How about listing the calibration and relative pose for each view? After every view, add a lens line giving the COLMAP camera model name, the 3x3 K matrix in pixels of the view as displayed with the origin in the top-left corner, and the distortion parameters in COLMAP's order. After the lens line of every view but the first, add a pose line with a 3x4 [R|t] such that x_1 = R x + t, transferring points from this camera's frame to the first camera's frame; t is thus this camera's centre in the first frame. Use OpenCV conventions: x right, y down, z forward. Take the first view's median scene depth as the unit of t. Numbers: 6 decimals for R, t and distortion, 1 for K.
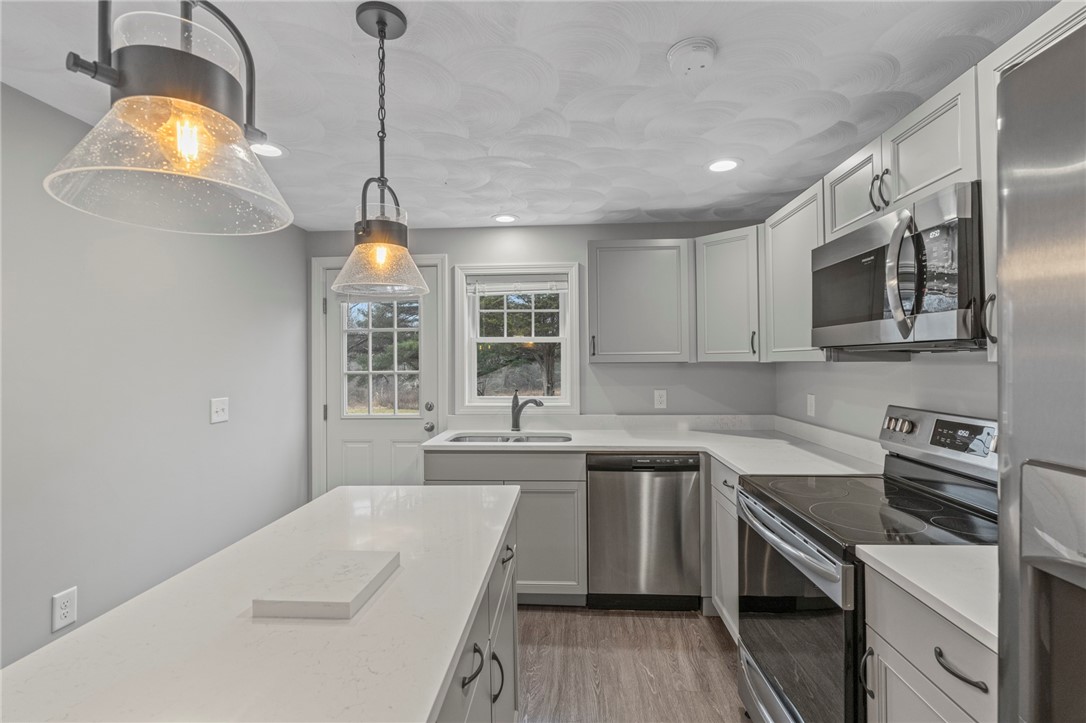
lens RADIAL K [[489.7, 0, 545.3], [0, 489.7, 355.8], [0, 0, 1]] dist [-0.002454, 0.000463]
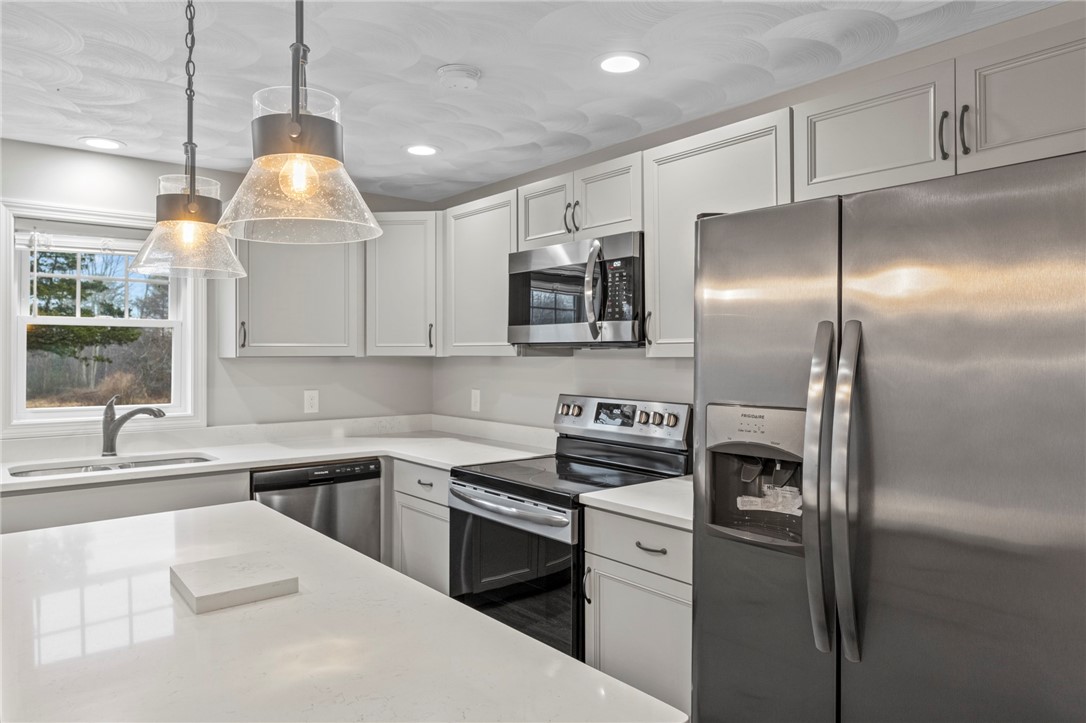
lens RADIAL K [[727.2, 0, 538.9], [0, 727.2, 352.7], [0, 0, 1]] dist [0.001021, 0.000439]
pose [[0.743530, 0.006709, 0.668669, -0.411527], [-0.012386, 0.999916, 0.003740, -0.002735], [-0.668588, -0.011063, 0.743551, -0.209956]]
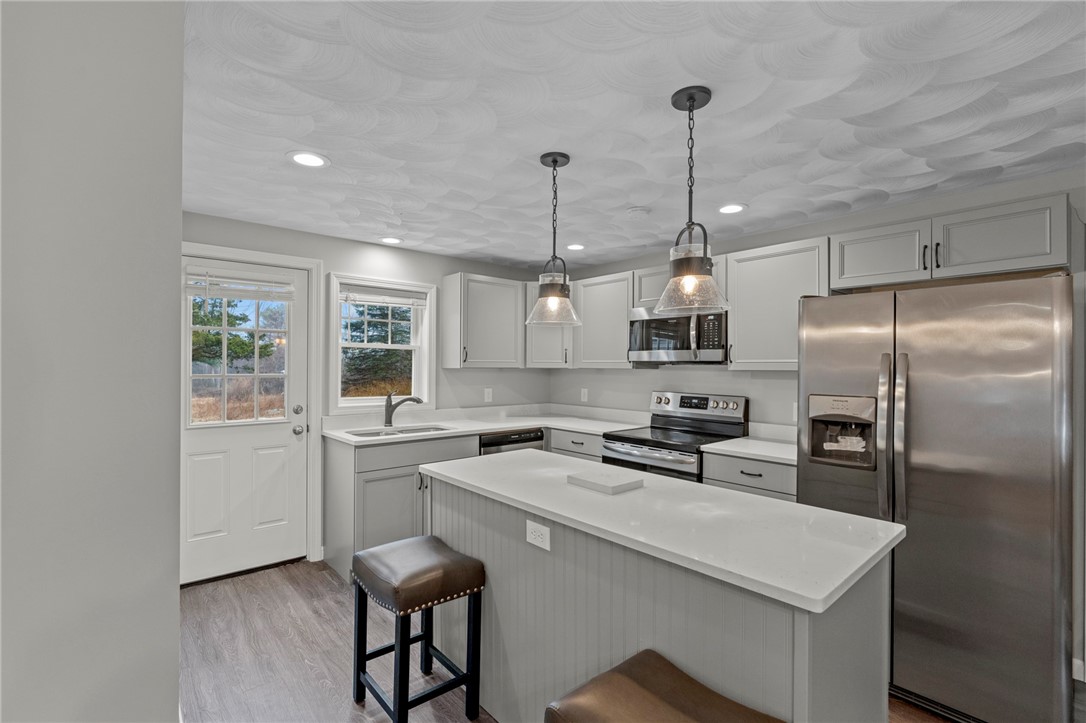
lens RADIAL K [[492.9, 0, 537.5], [0, 492.9, 366.4], [0, 0, 1]] dist [-0.004184, 0.001000]
pose [[0.710287, 0.011521, 0.703818, -0.873820], [-0.020742, 0.999774, 0.004567, 0.001376], [-0.703606, -0.017843, 0.710366, -0.078457]]
